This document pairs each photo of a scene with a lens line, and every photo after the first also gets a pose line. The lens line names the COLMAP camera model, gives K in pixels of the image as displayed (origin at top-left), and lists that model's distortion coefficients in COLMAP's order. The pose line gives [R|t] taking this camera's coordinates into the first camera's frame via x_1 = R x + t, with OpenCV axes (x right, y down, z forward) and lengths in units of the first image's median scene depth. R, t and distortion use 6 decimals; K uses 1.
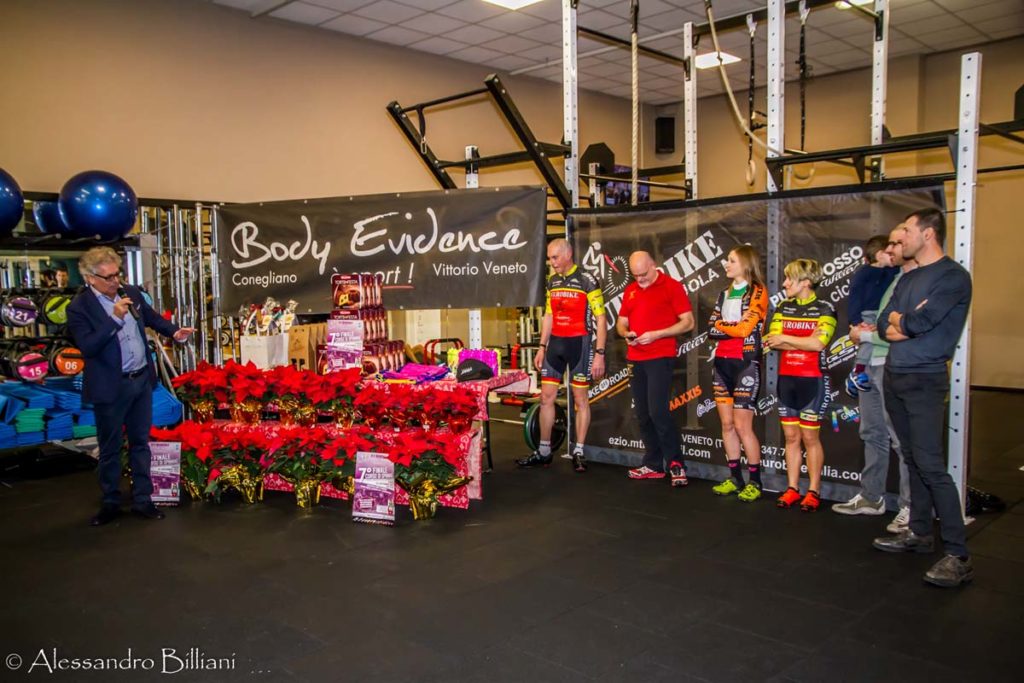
lens RADIAL K [[865.2, 0, 524.1], [0, 865.2, 345.3], [0, 0, 1]] dist [-0.030585, 0.050185]
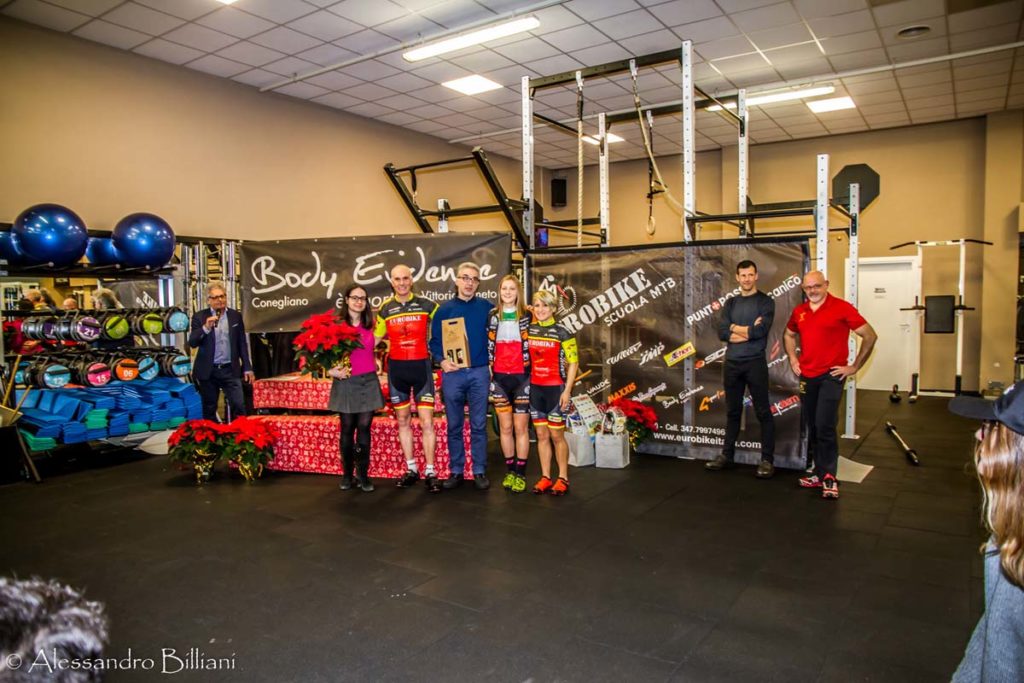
lens RADIAL K [[723.1, 0, 506.9], [0, 723.1, 342.9], [0, 0, 1]] dist [-0.110109, 0.056964]
pose [[0.983629, -0.004166, 0.180157, -0.177586], [0.008227, 0.999728, -0.021801, 0.006507], [-0.180017, 0.022927, 0.983396, -0.064288]]
